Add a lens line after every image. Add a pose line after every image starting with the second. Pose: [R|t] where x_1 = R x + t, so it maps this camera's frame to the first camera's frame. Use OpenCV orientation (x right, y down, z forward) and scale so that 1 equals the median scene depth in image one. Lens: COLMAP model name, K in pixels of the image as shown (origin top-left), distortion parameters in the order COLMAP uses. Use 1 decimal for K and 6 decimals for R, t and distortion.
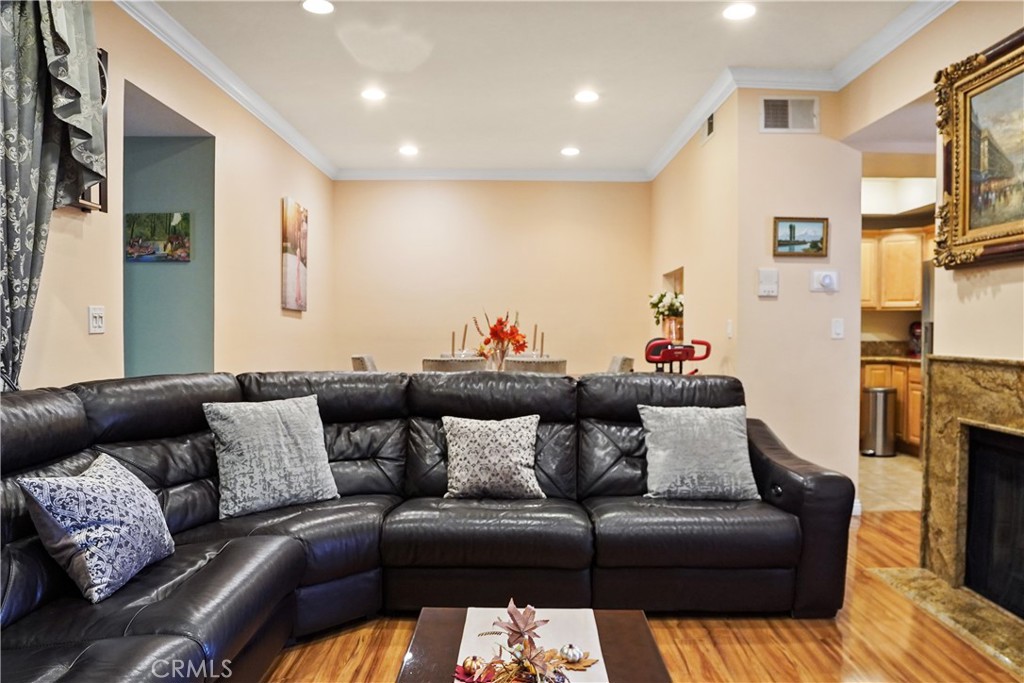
lens RADIAL K [[726.4, 0, 512.0], [0, 726.4, 341.5], [0, 0, 1]] dist [-0.098239, 0.065800]
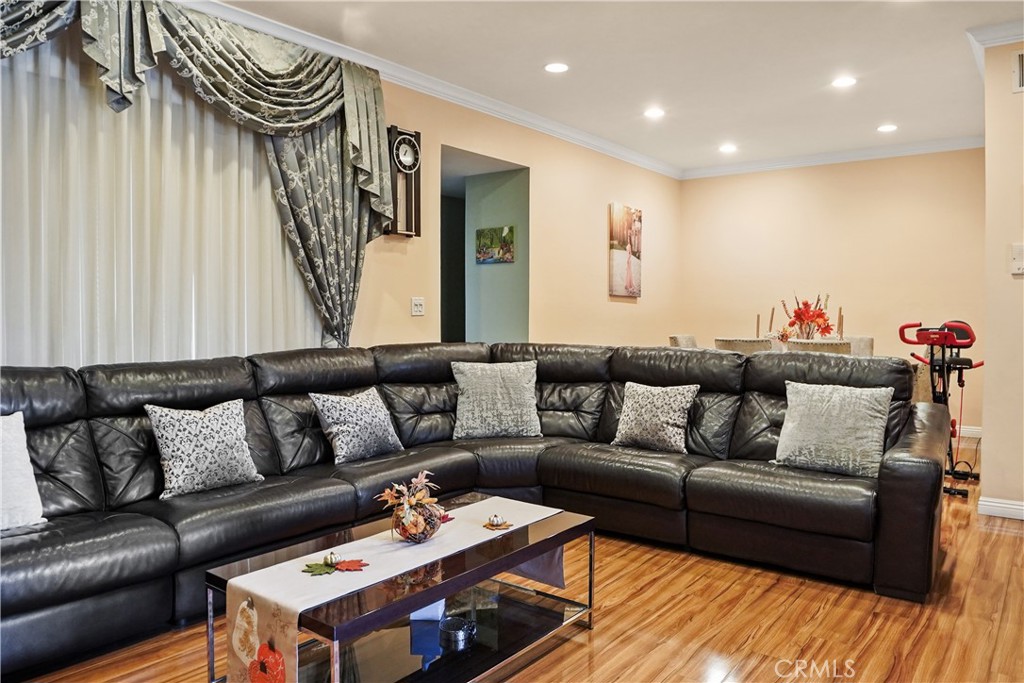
lens RADIAL K [[718.1, 0, 512.1], [0, 718.1, 319.7], [0, 0, 1]] dist [-0.094602, 0.050570]
pose [[0.793465, 0.002242, -0.608612, 0.536878], [-0.006210, 0.999971, -0.004412, 0.003040], [0.608584, 0.007280, 0.793456, -0.107963]]
